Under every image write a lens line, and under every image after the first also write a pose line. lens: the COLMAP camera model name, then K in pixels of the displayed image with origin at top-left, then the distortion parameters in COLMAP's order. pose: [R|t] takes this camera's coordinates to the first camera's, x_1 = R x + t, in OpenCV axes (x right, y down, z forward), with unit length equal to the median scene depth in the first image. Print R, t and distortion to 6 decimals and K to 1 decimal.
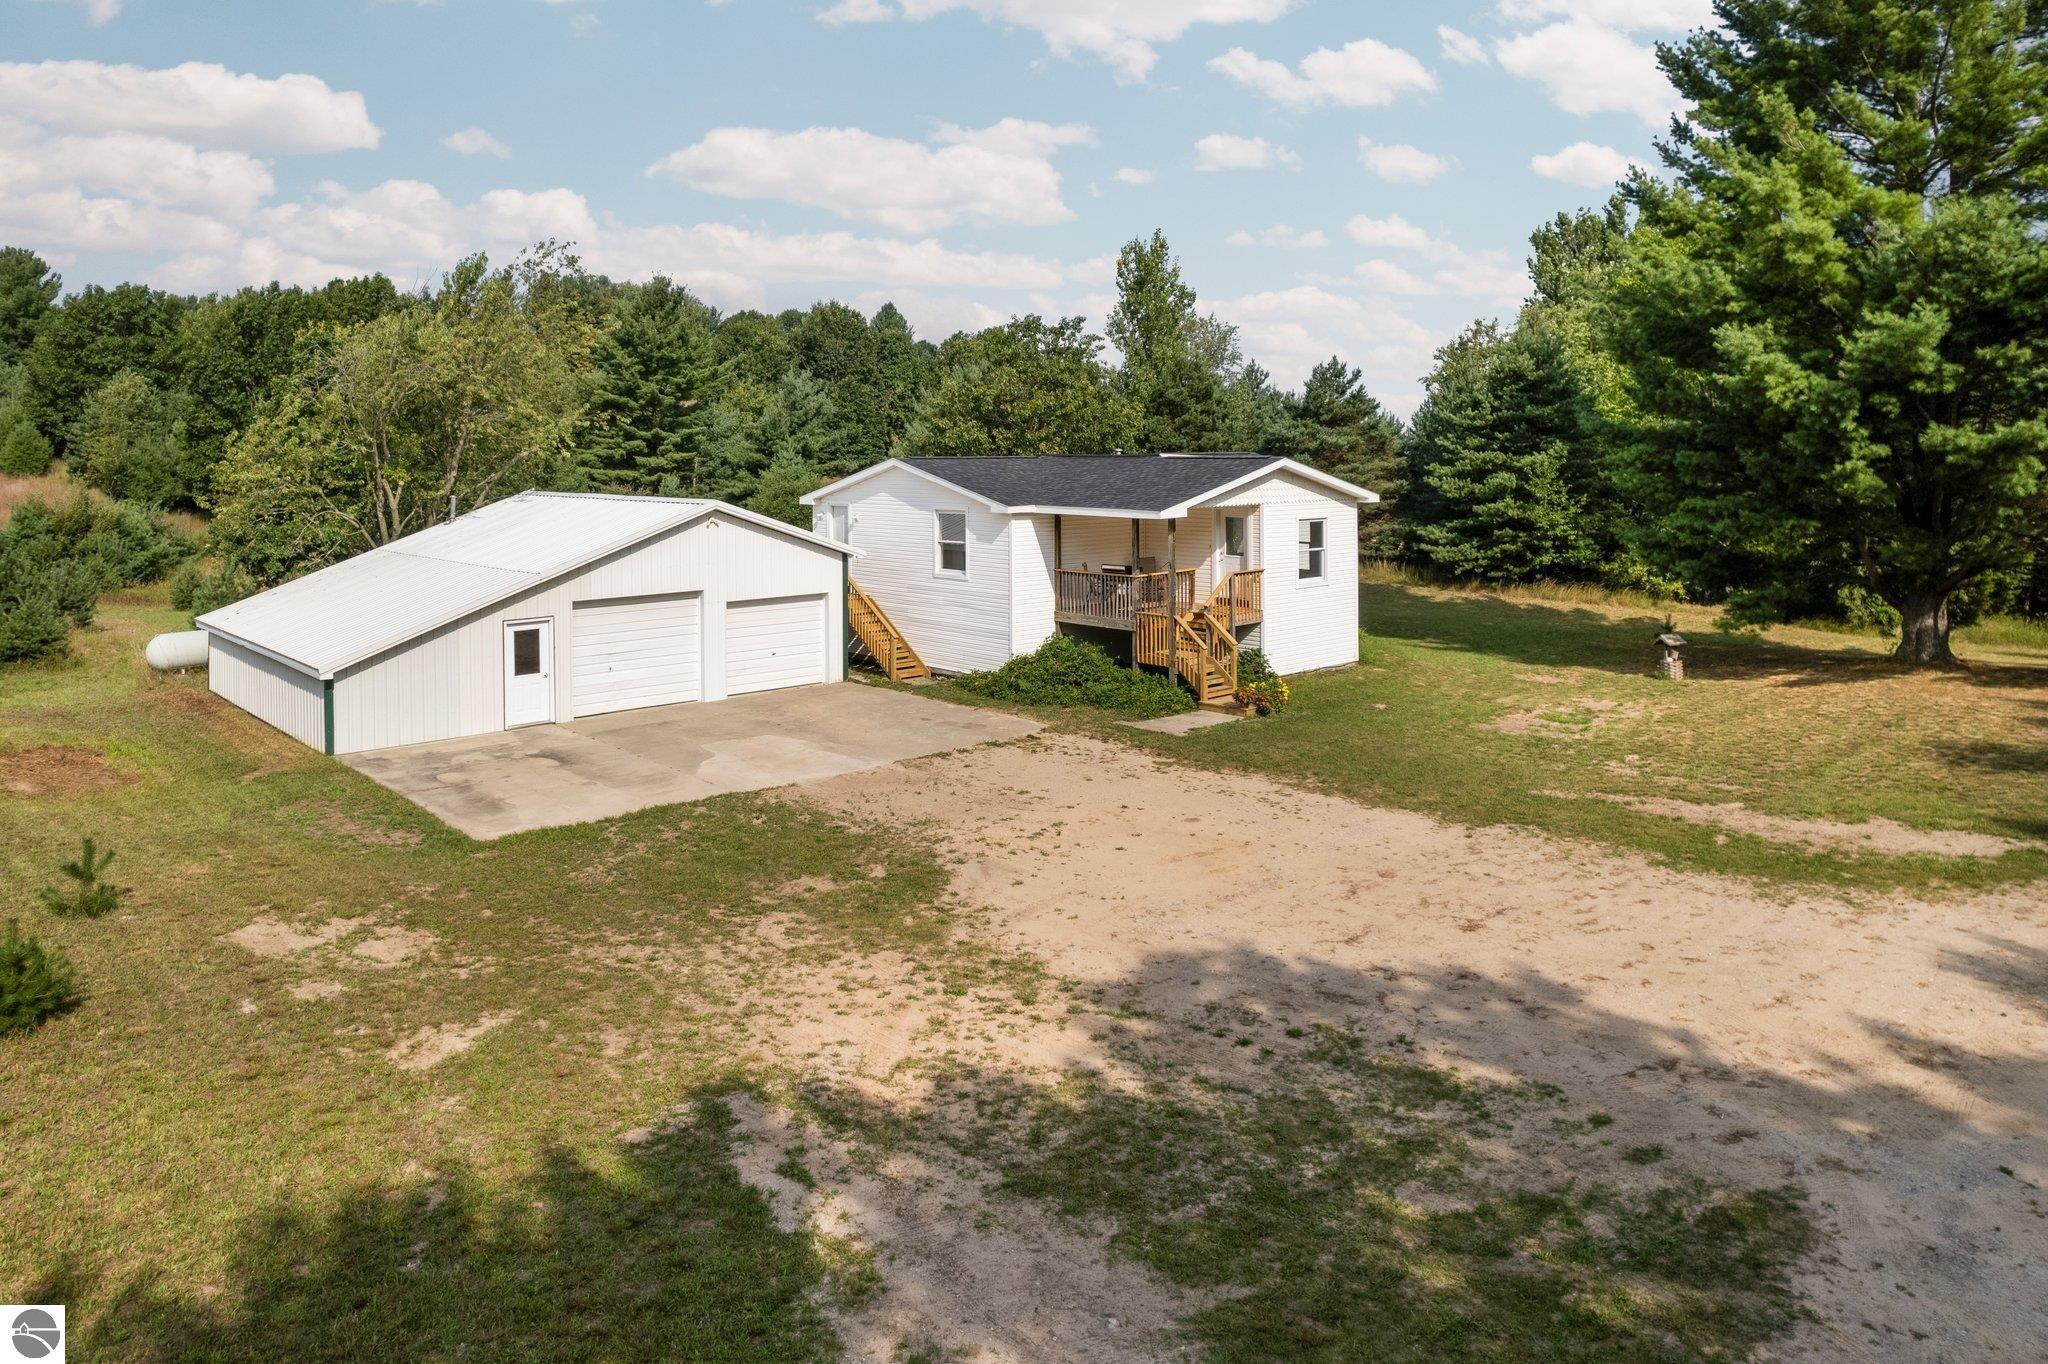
lens RADIAL K [[1416.9, 0, 1022.2], [0, 1416.9, 392.0], [0, 0, 1]] dist [-0.011912, -0.003581]
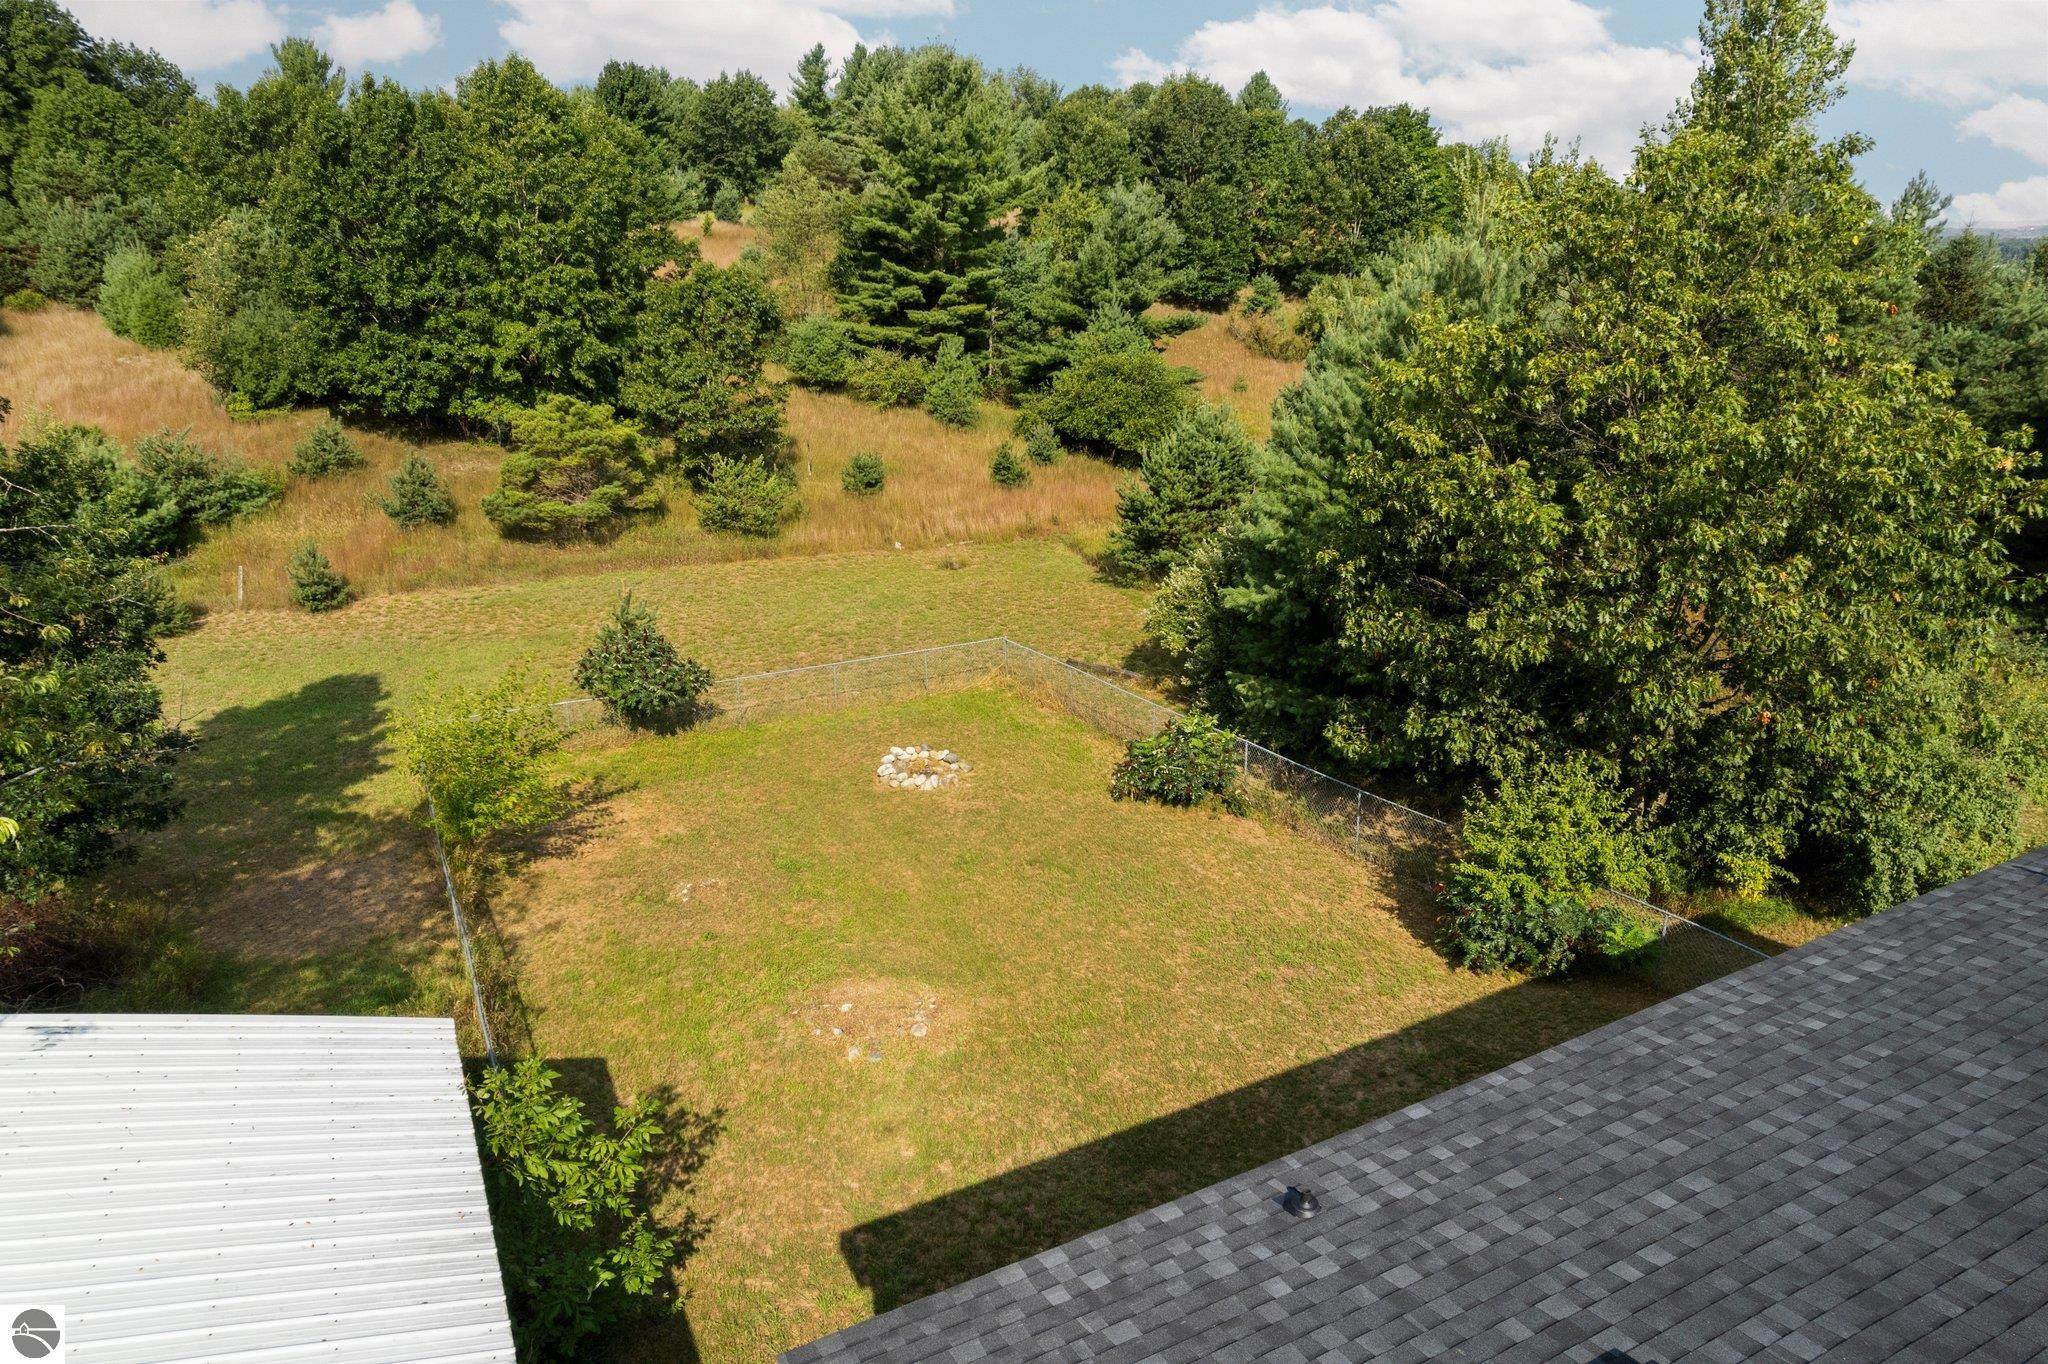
lens RADIAL K [[1343.3, 0, 1024.0], [0, 1343.3, 682.0], [0, 0, 1]] dist [-0.028683, -0.000336]
pose [[0.968301, 0.080182, -0.236566, -0.044358], [0.010065, 0.933784, 0.357695, -0.029847], [0.249582, -0.348738, 0.903377, 0.414633]]
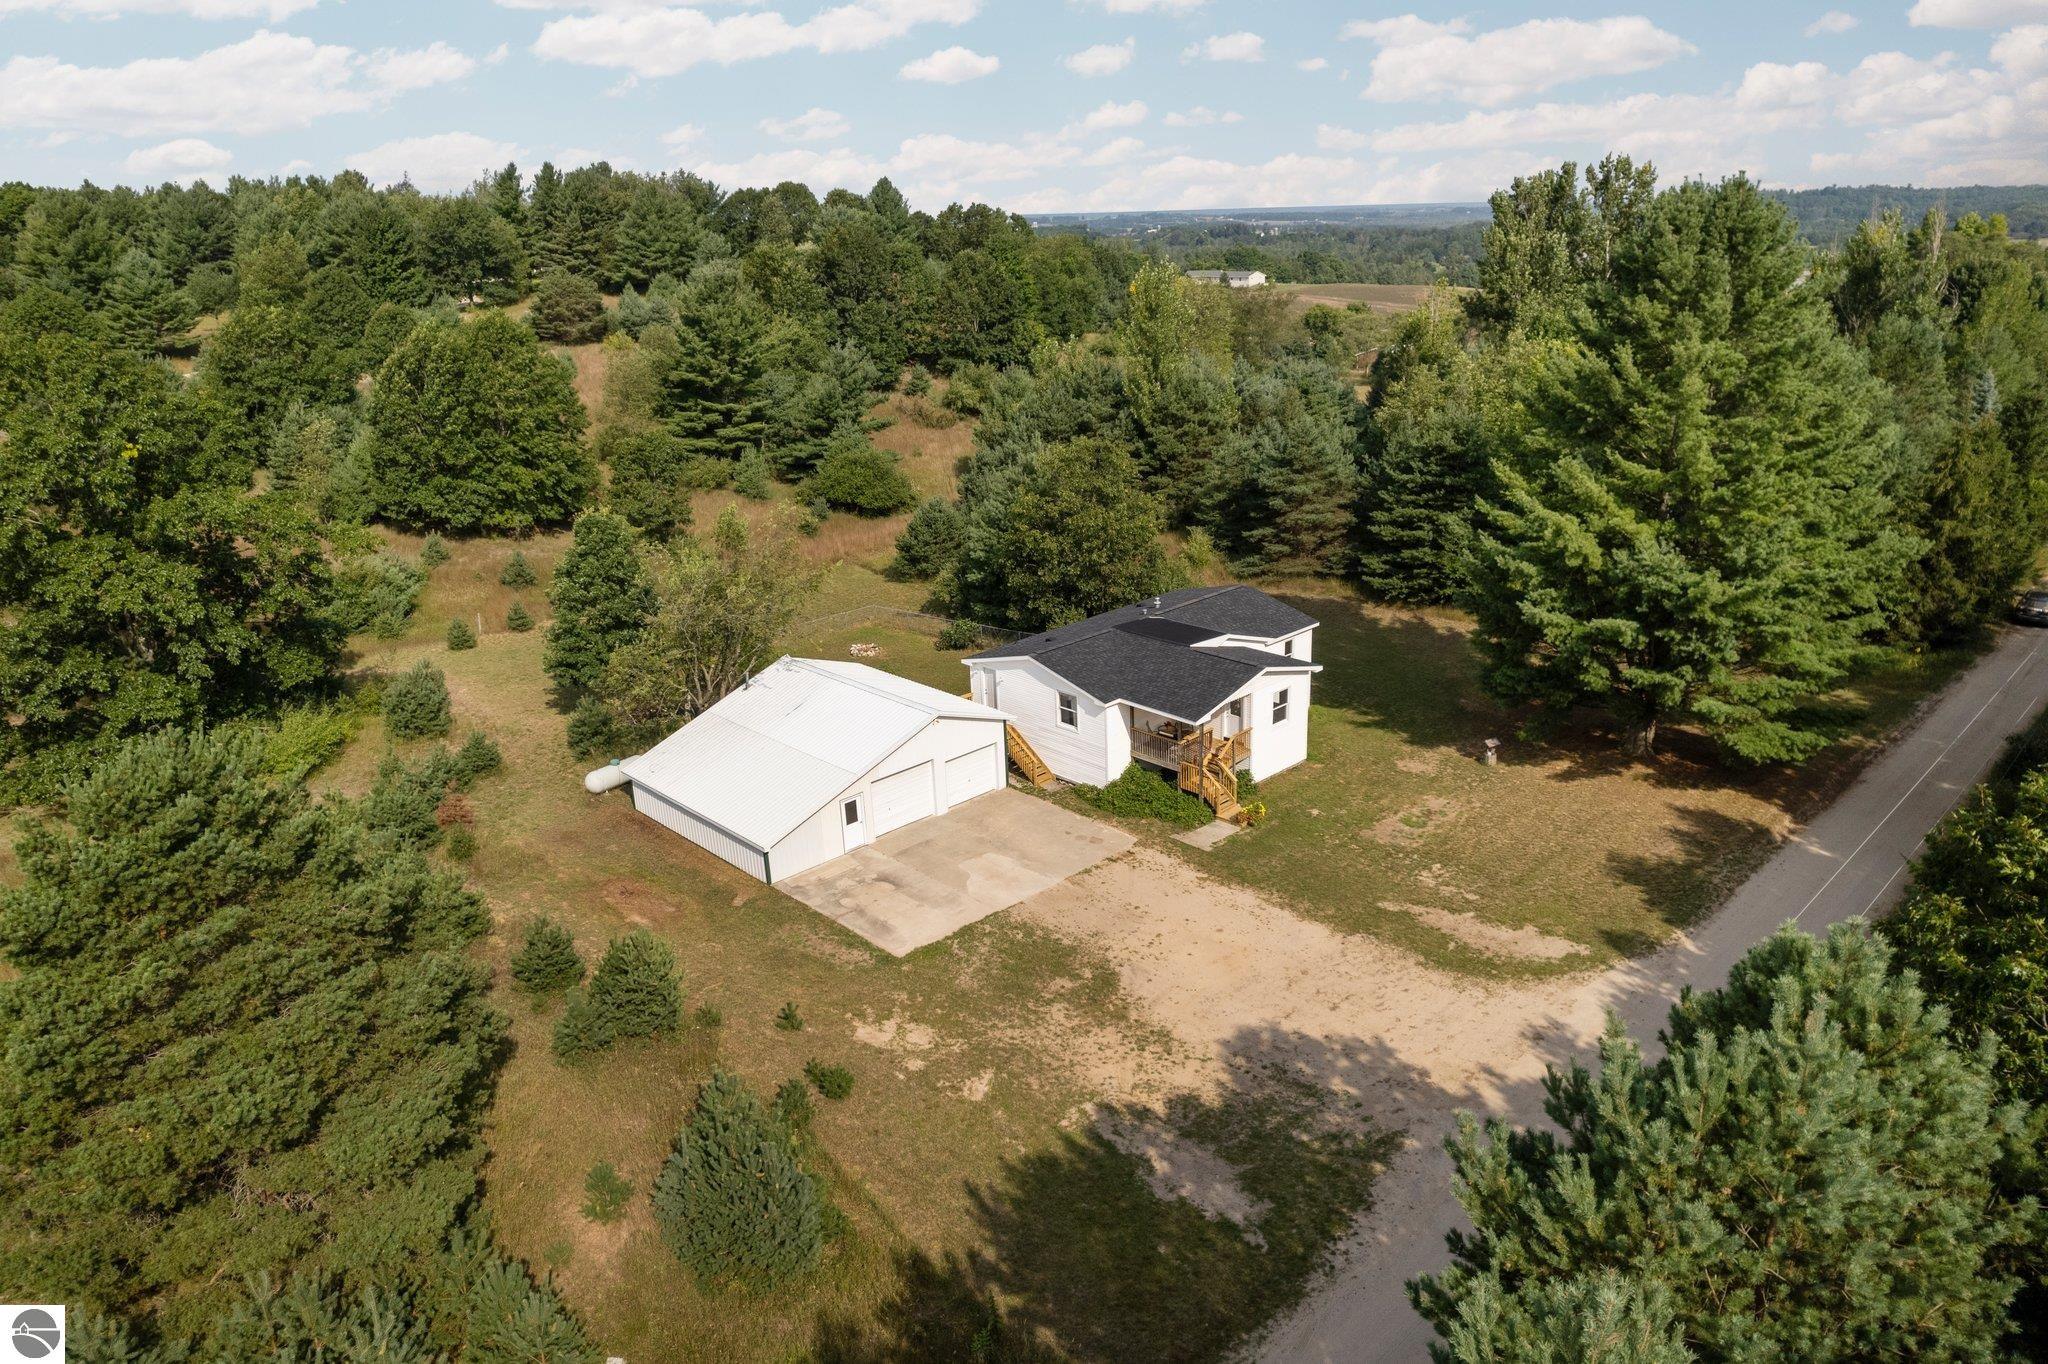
lens RADIAL K [[1403.8, 0, 1024.0], [0, 1403.8, 682.0], [0, 0, 1]] dist [-0.025849, 0.007238]
pose [[0.999247, -0.037236, 0.010884, -0.048751], [0.031010, 0.935238, 0.352659, -0.211425], [-0.023310, -0.352056, 0.935689, -0.225224]]
